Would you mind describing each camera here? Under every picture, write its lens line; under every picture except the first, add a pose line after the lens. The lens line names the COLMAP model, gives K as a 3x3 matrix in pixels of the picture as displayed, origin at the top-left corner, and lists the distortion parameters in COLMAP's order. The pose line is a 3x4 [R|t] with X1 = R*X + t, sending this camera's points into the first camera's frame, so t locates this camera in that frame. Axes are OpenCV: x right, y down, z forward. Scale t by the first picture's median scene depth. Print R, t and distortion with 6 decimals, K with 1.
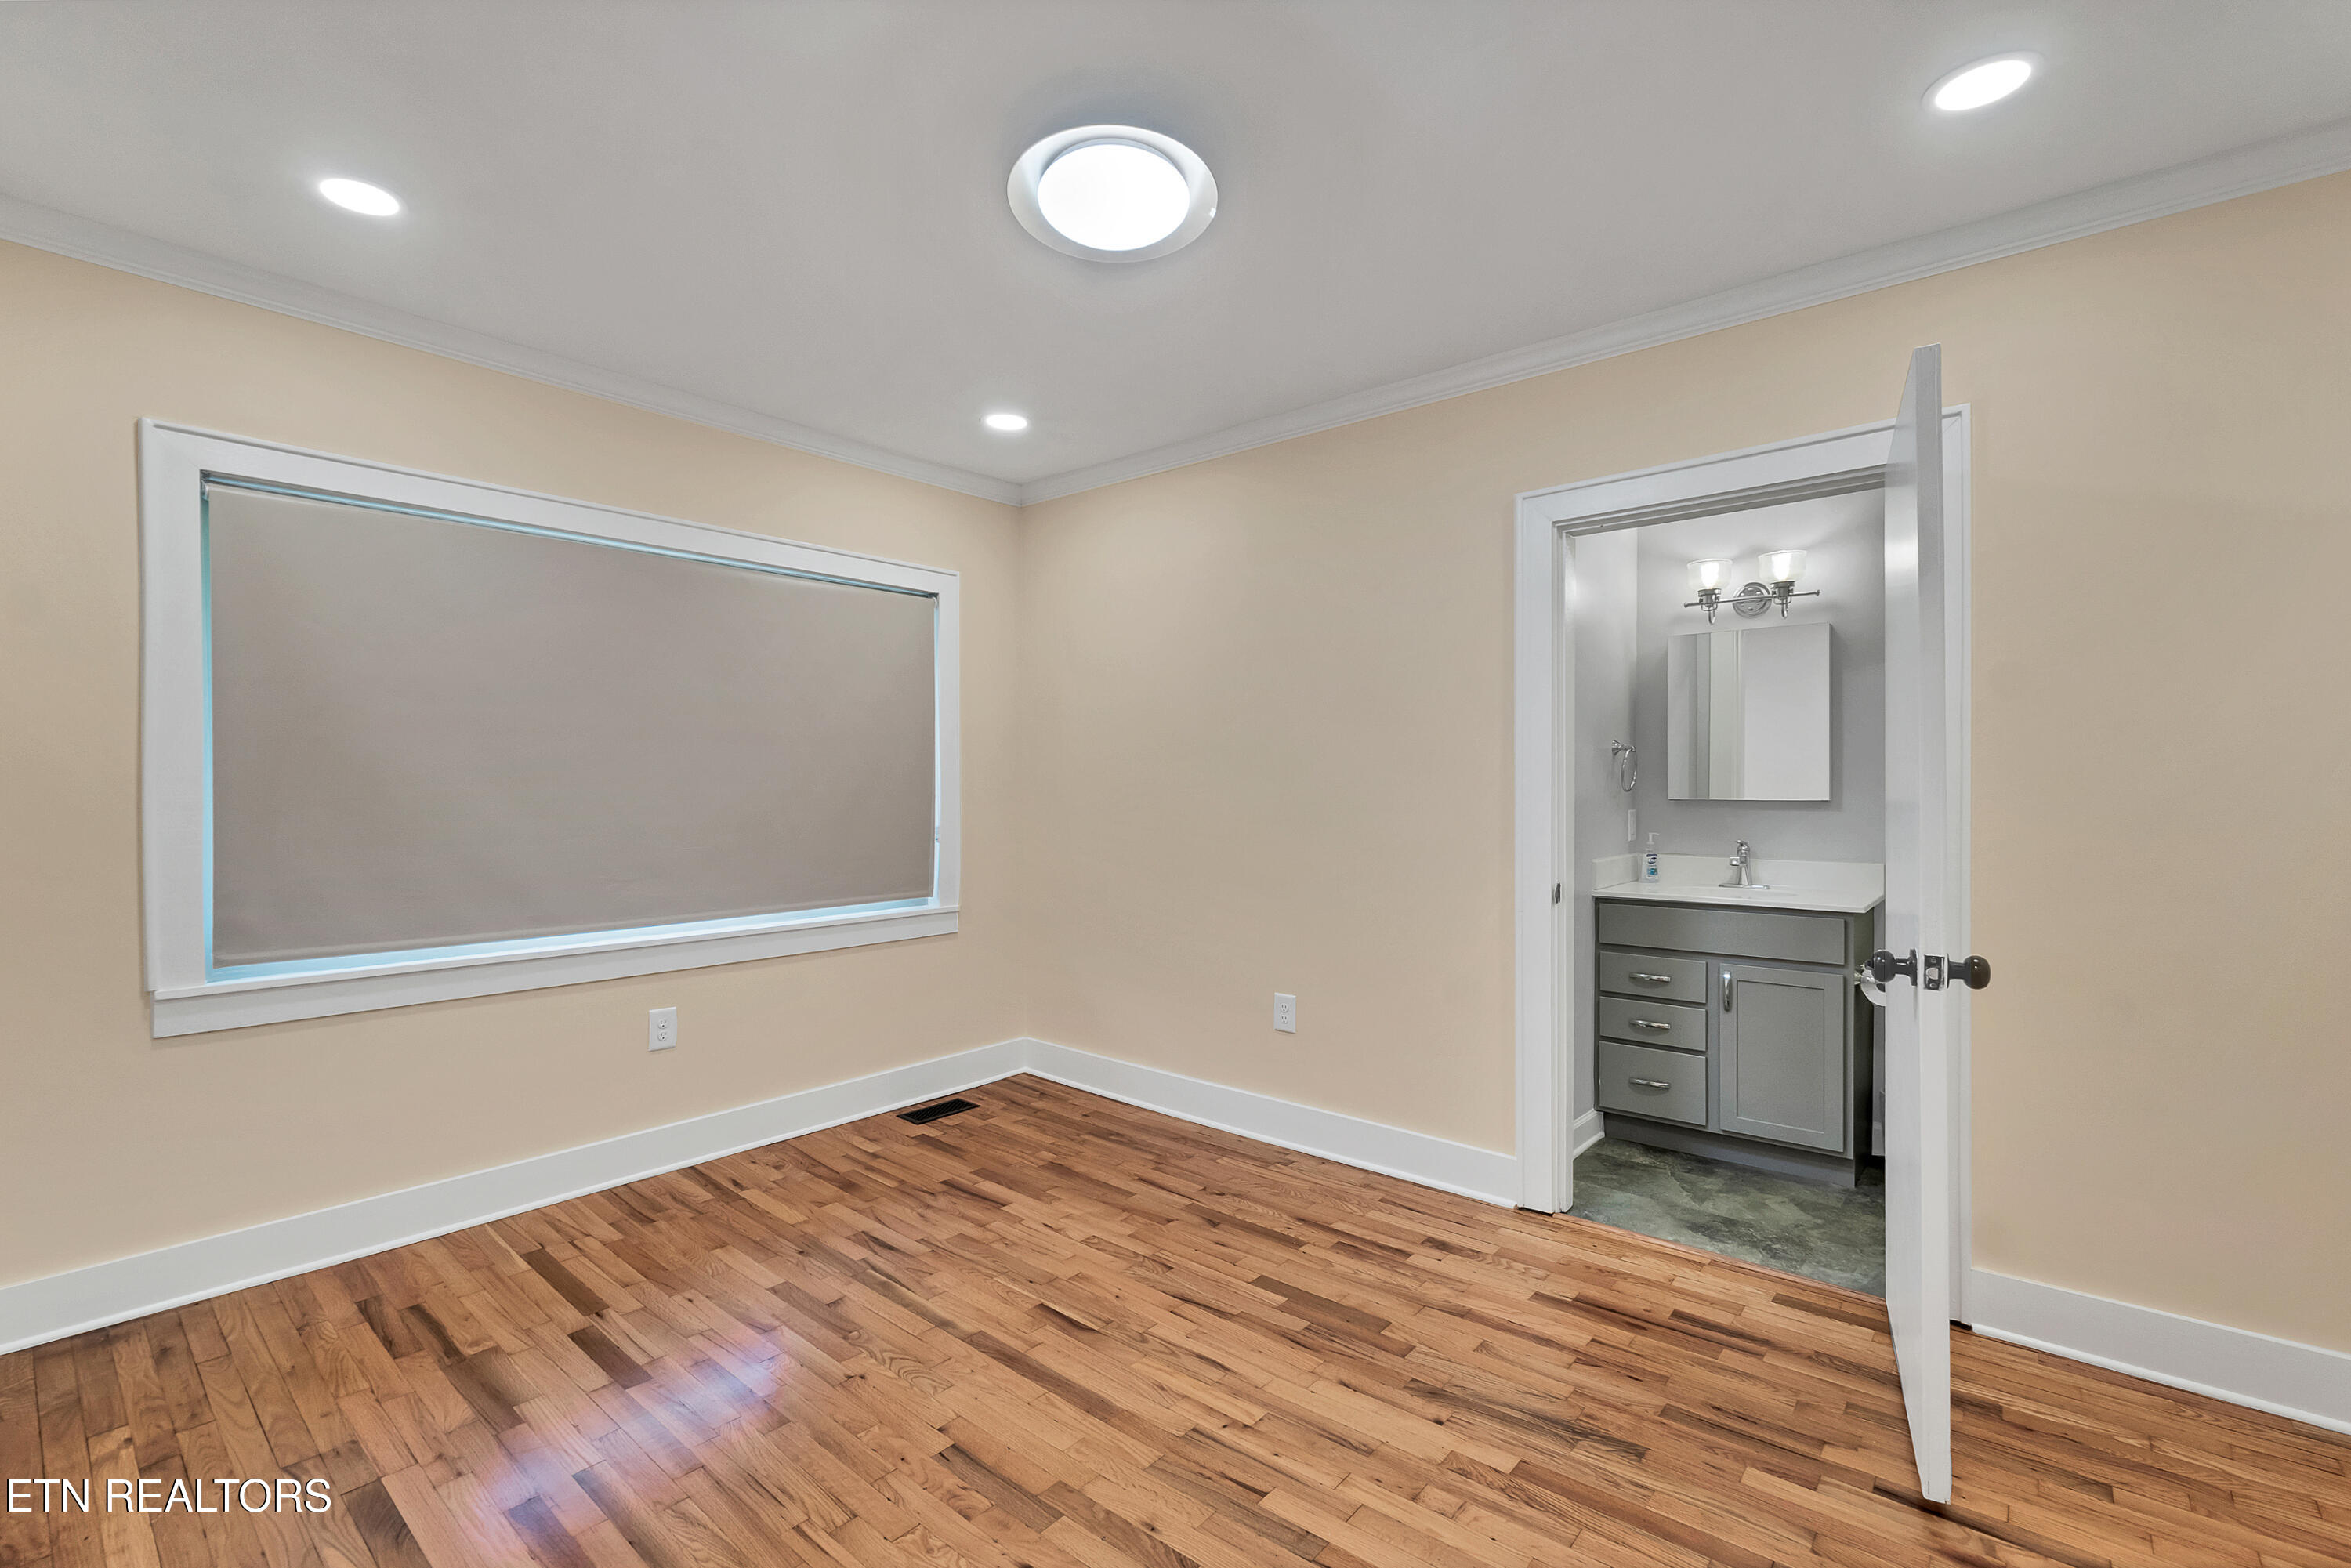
lens RADIAL K [[1026.6, 0, 1164.7], [0, 1026.6, 761.8], [0, 0, 1]] dist [-0.008123, -0.000091]
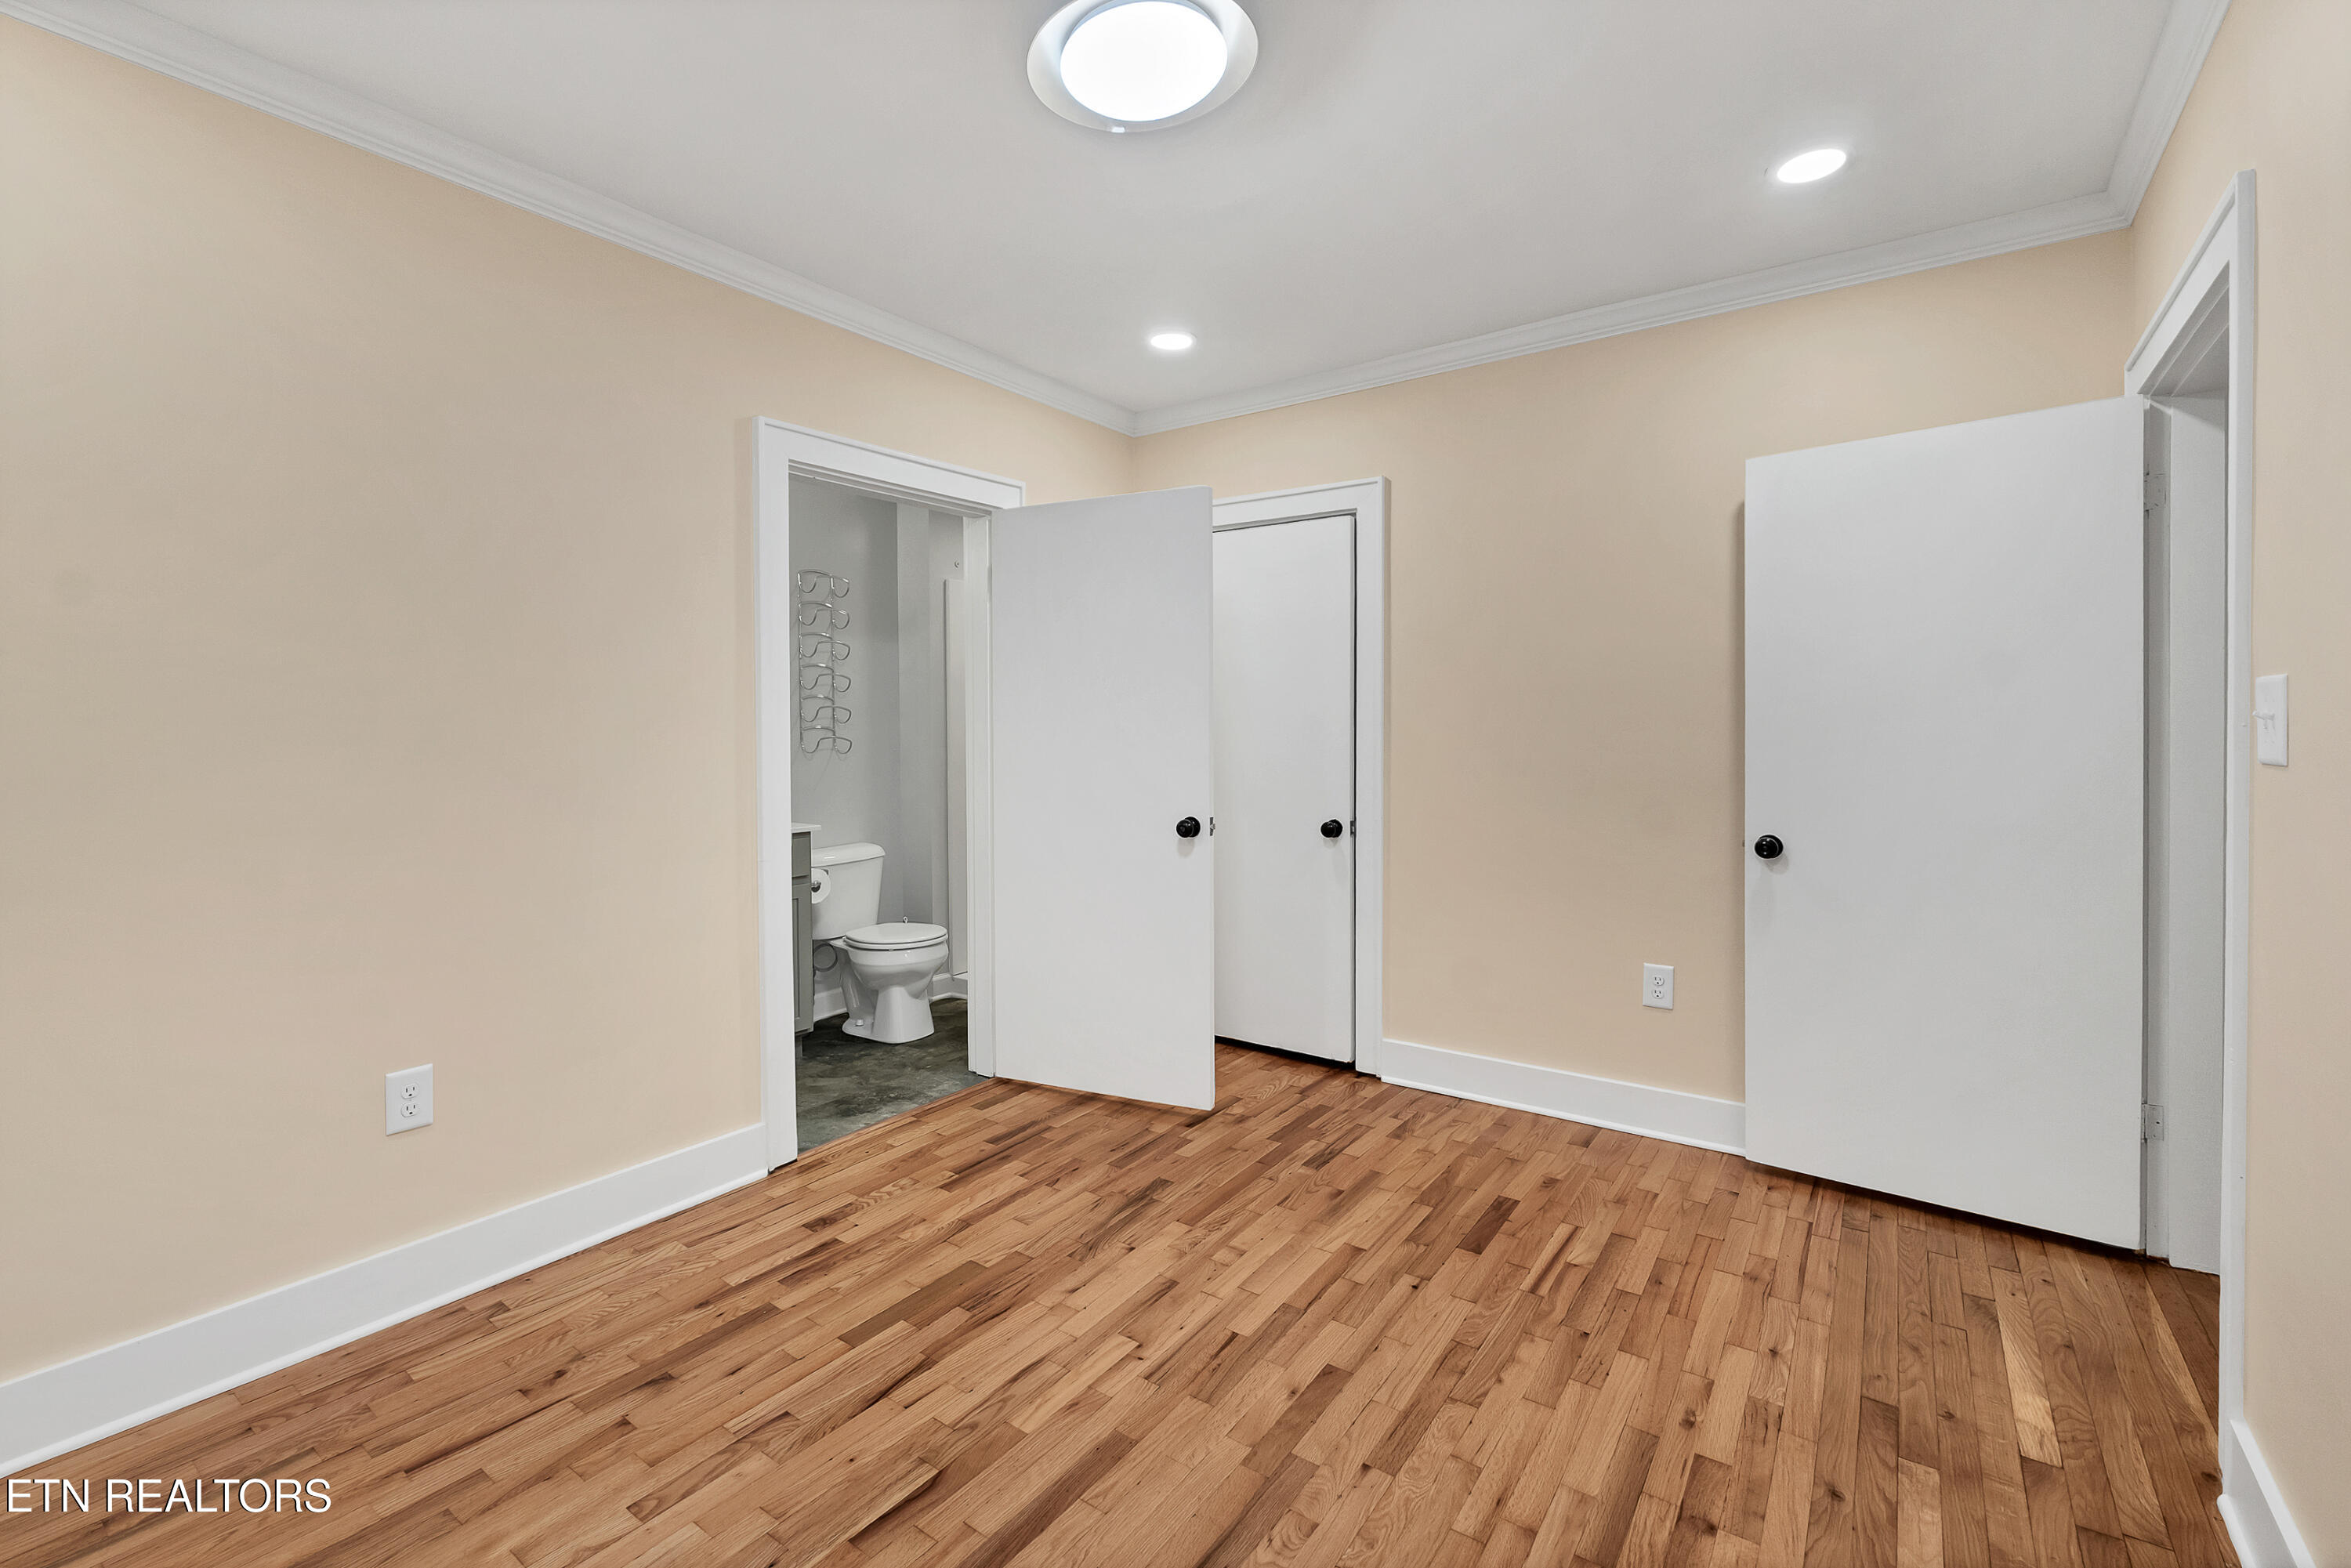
lens RADIAL K [[1055.6, 0, 1179.1], [0, 1055.6, 726.4], [0, 0, 1]] dist [-0.011467, -0.000046]
pose [[-0.107304, 0.000229, 0.994226, -0.804190], [-0.017494, 0.999845, -0.002118, 0.022146], [-0.994072, -0.017621, -0.107283, 0.892819]]
